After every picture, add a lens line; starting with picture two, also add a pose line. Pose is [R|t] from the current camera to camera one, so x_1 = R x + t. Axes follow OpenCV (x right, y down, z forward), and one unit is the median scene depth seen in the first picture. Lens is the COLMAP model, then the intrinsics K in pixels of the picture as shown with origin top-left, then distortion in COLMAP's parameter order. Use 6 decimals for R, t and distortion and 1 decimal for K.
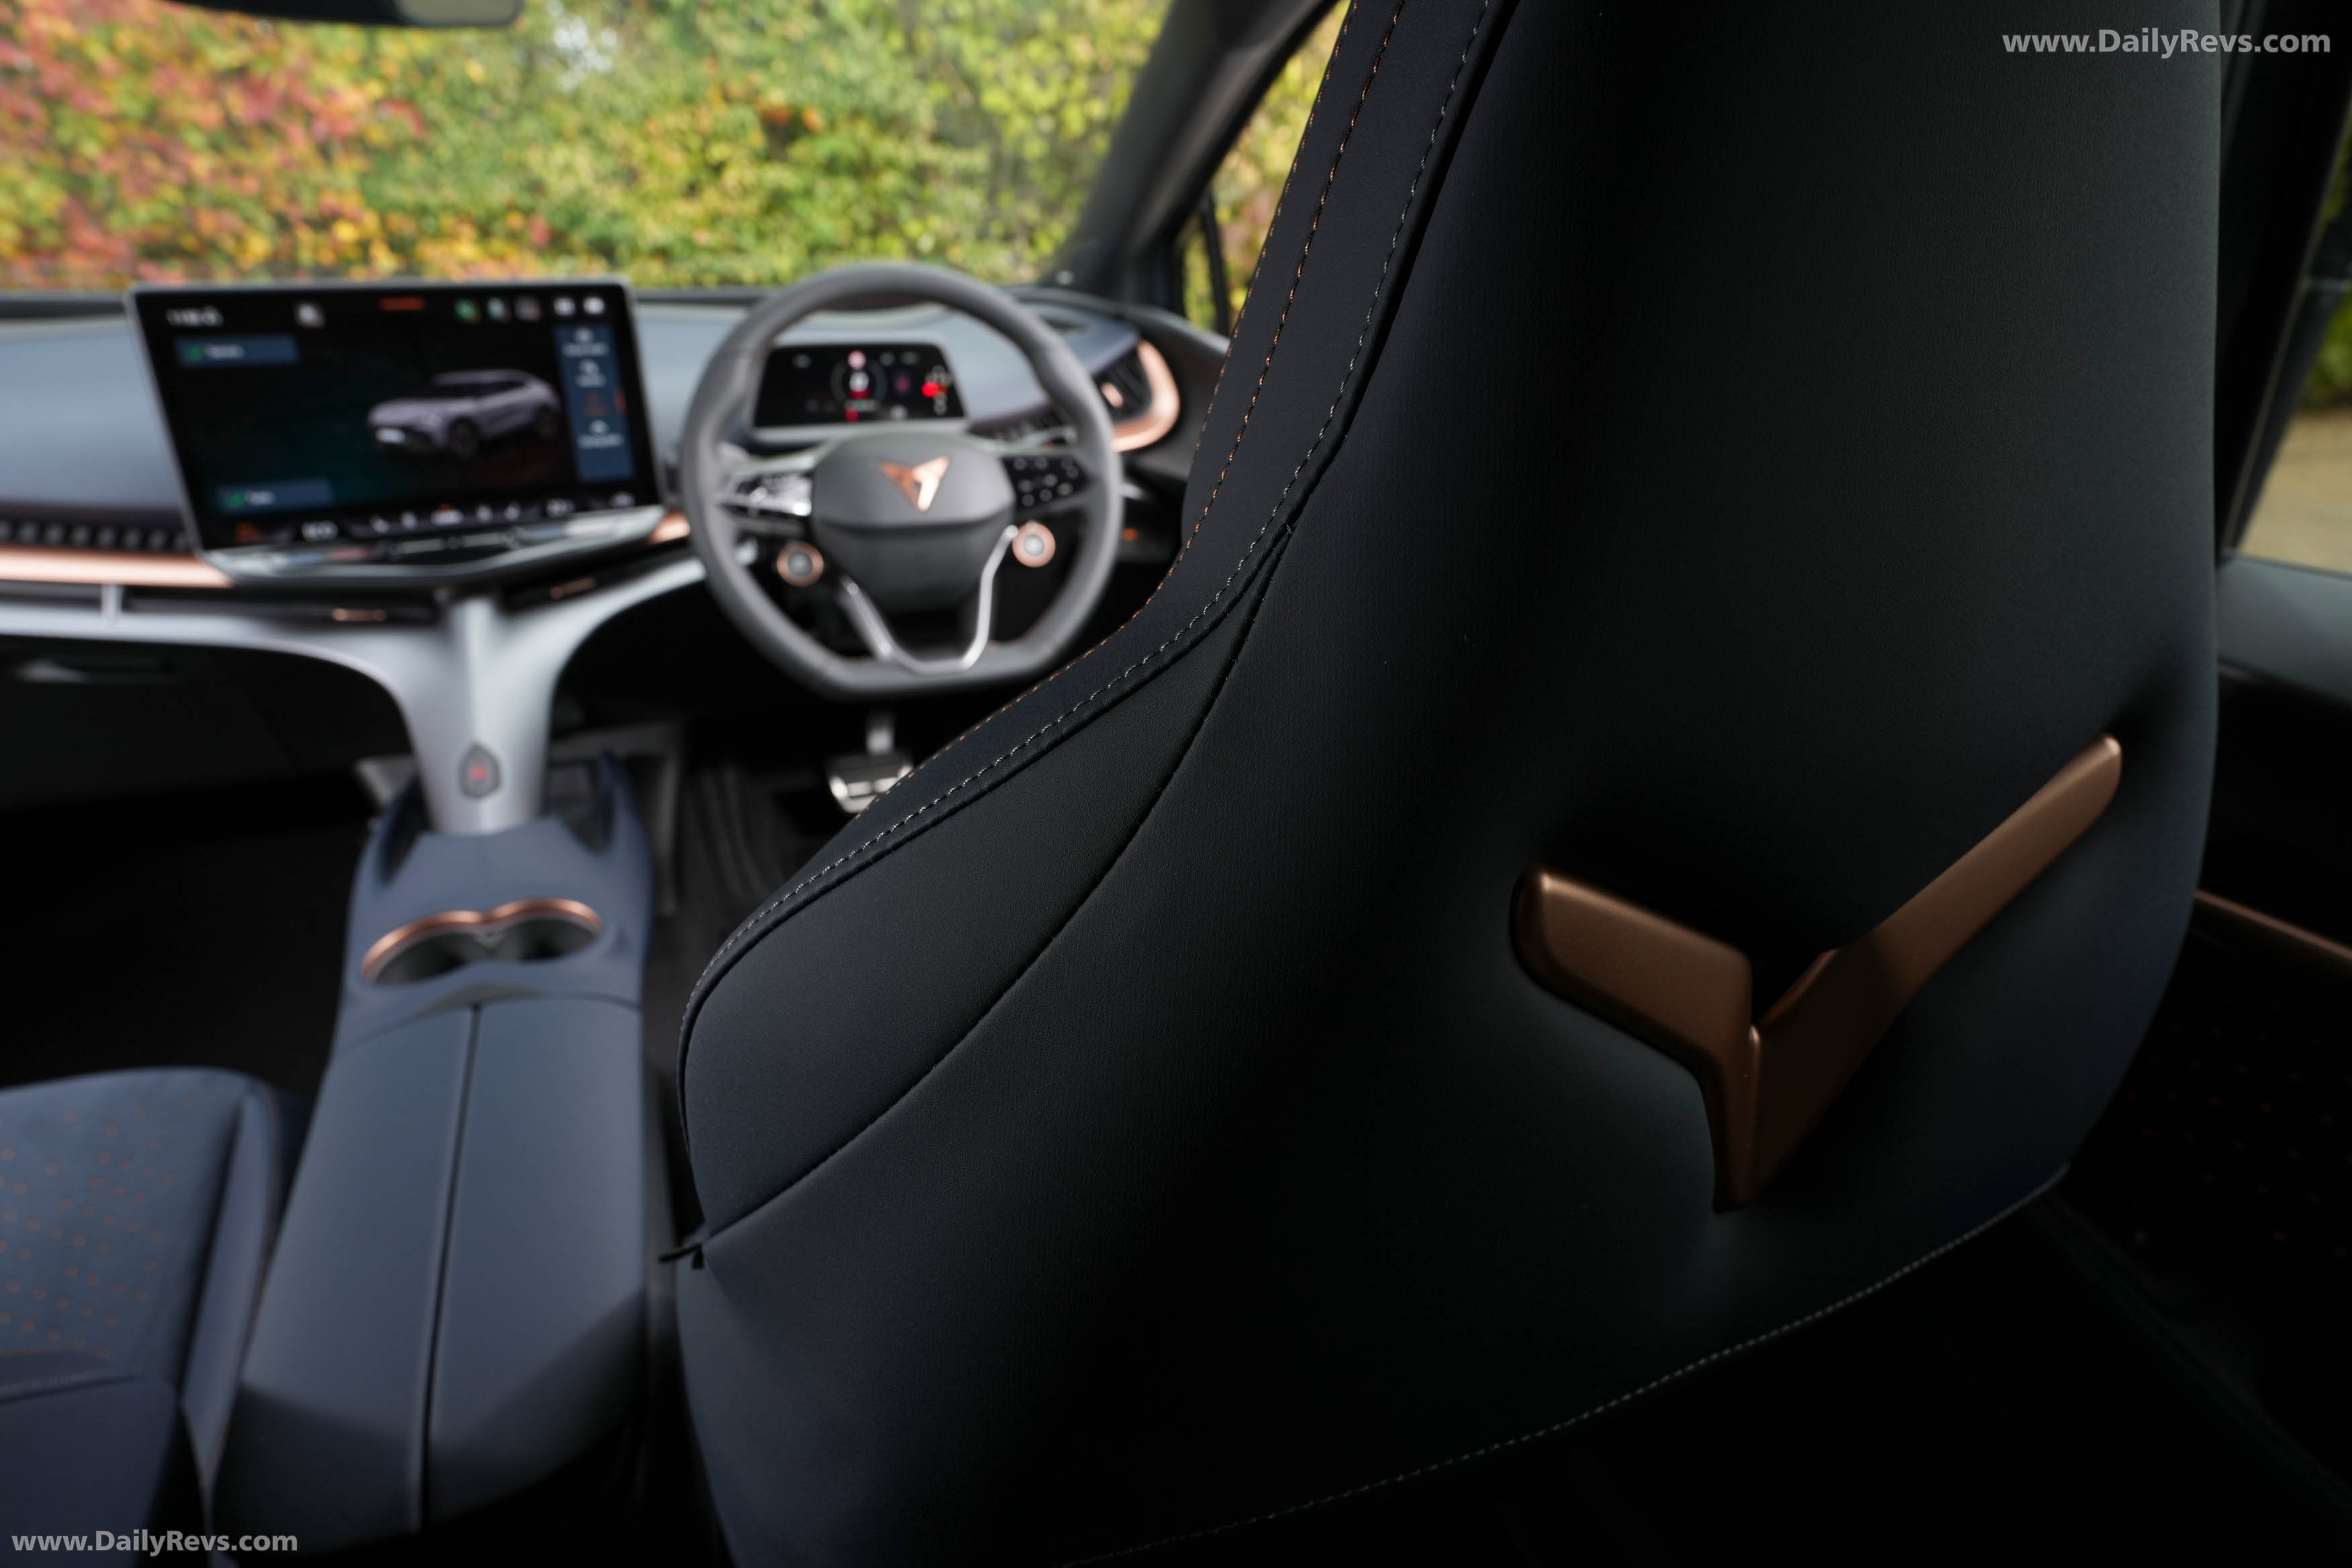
lens RADIAL K [[1403.1, 0, 1164.7], [0, 1403.1, 736.2], [0, 0, 1]] dist [-0.053581, 0.045663]
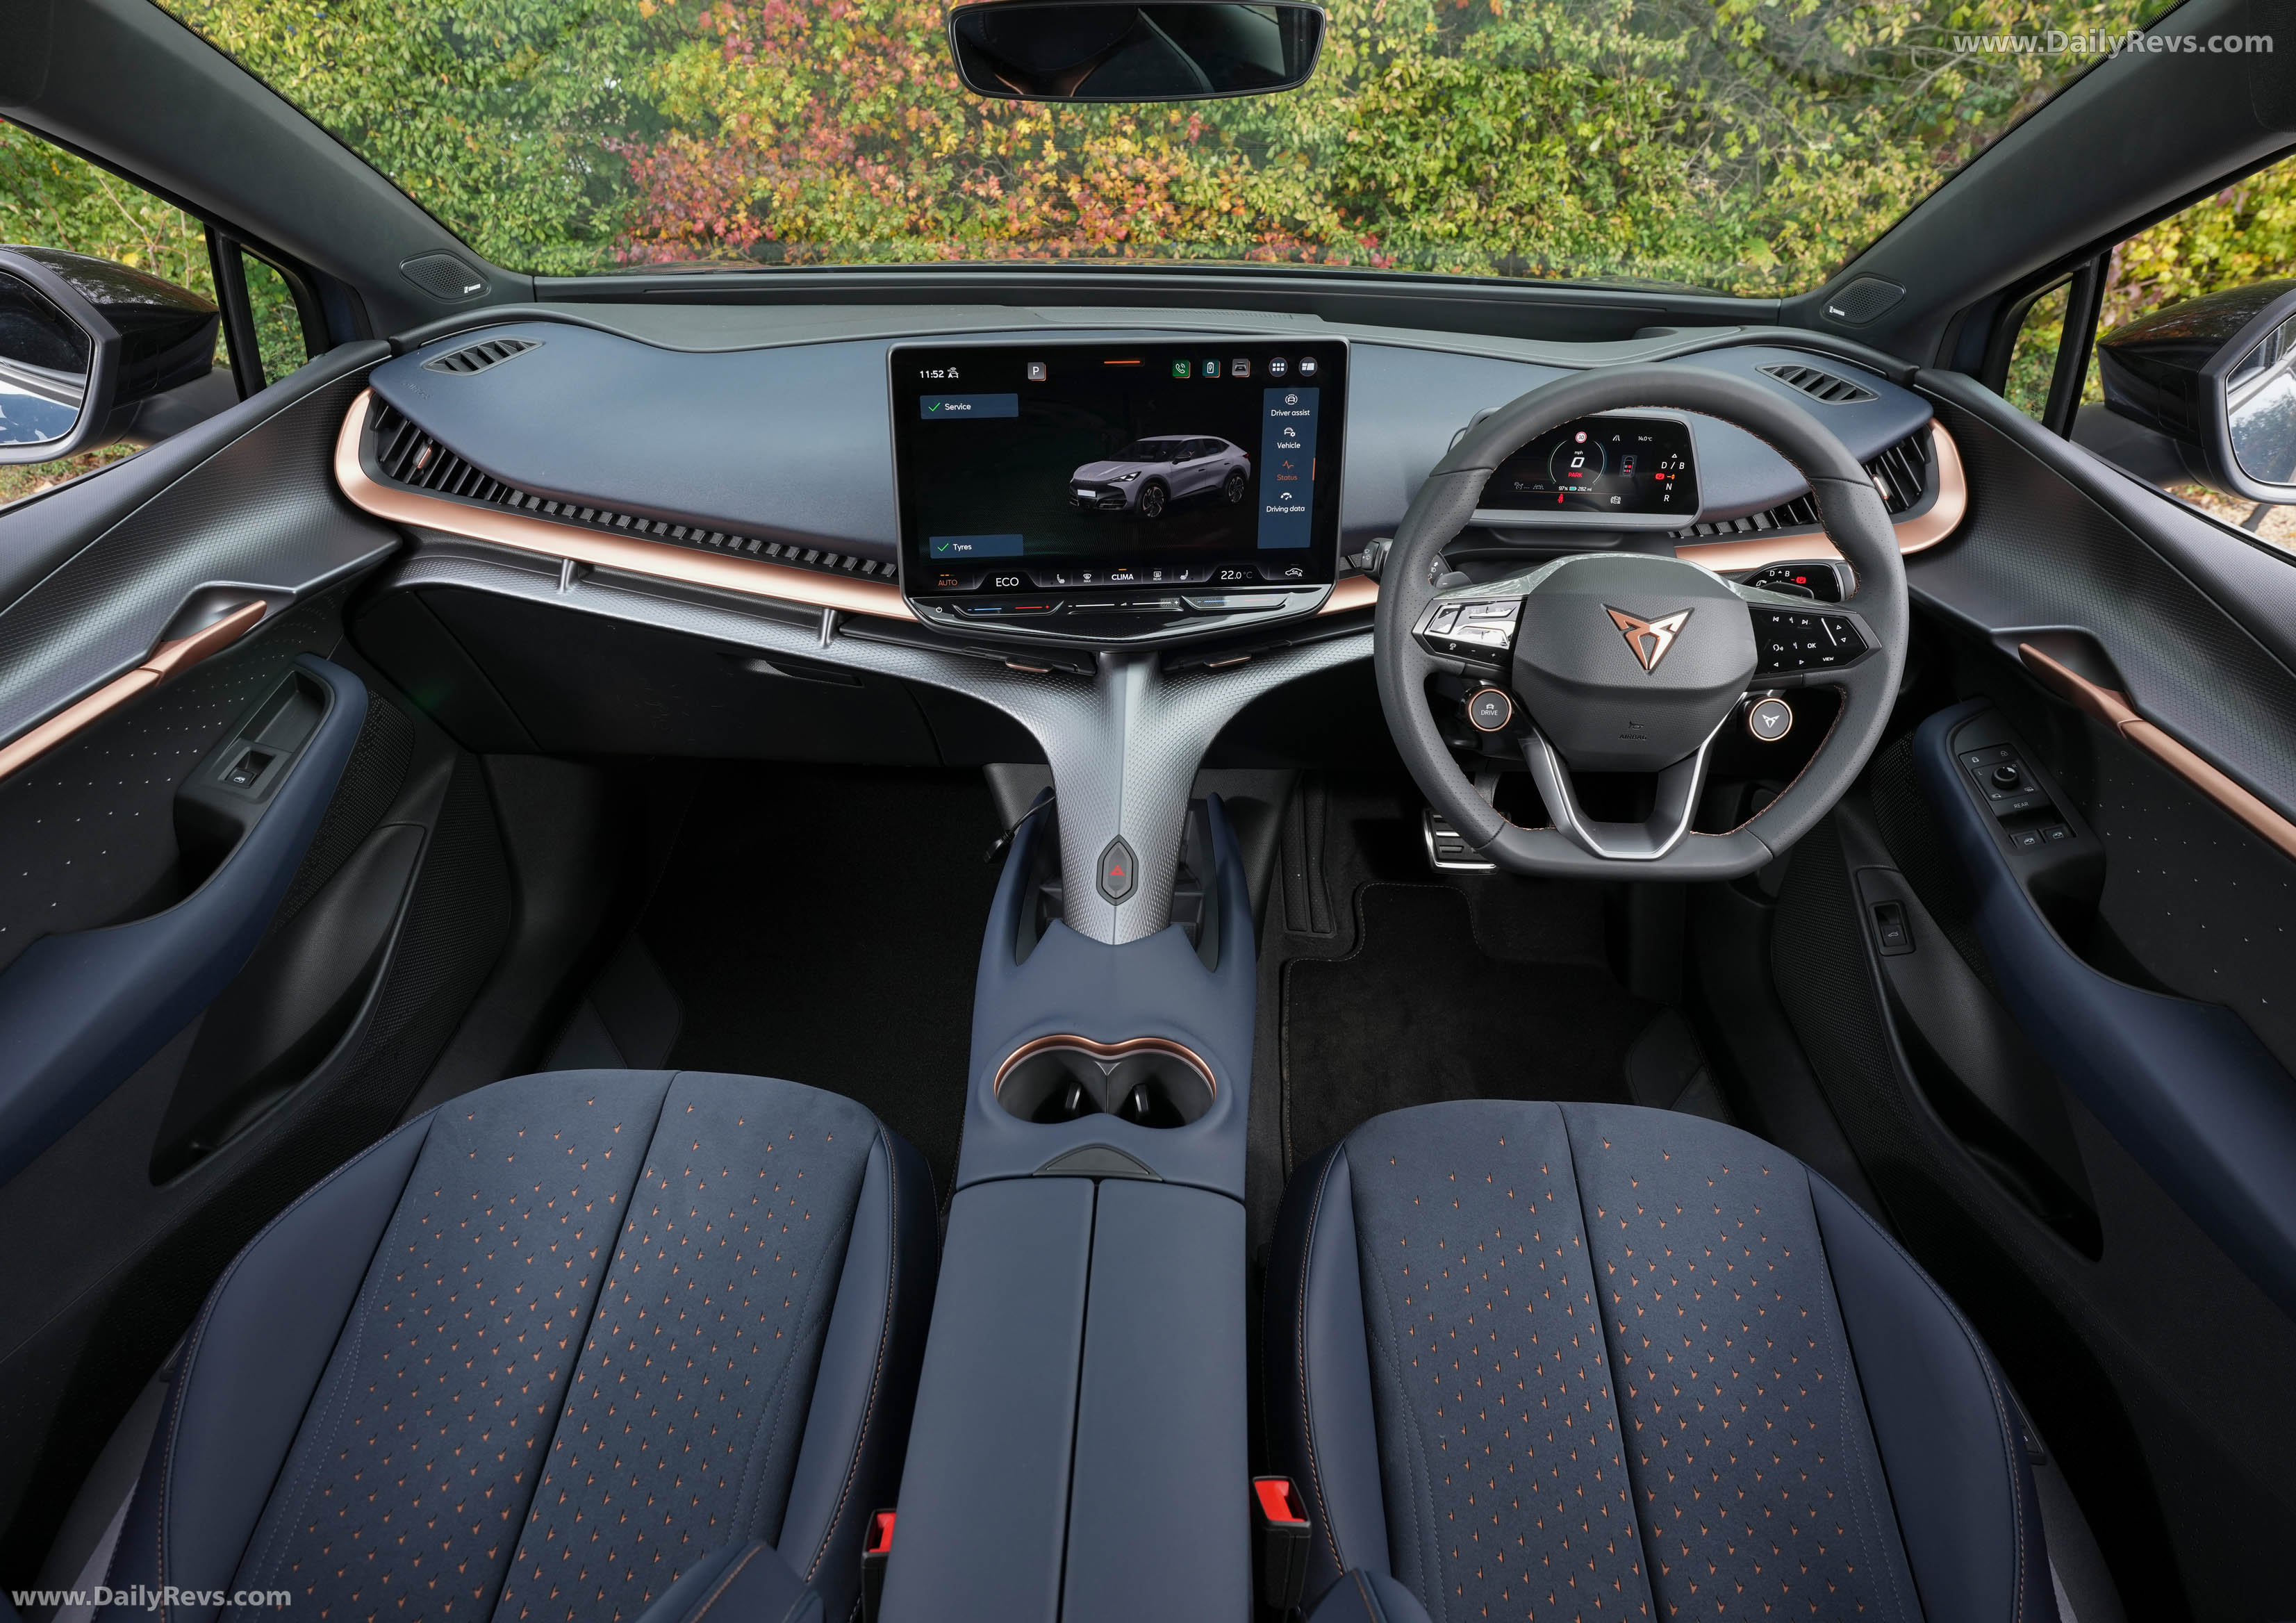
lens RADIAL K [[1428.8, 0, 1036.9], [0, 1428.8, 811.9], [0, 0, 1]] dist [-0.038595, 0.001205]
pose [[0.881777, 0.218346, -0.418084, -0.115520], [-0.167156, 0.973530, 0.155881, -0.142426], [0.441053, -0.067567, 0.894934, 0.067442]]
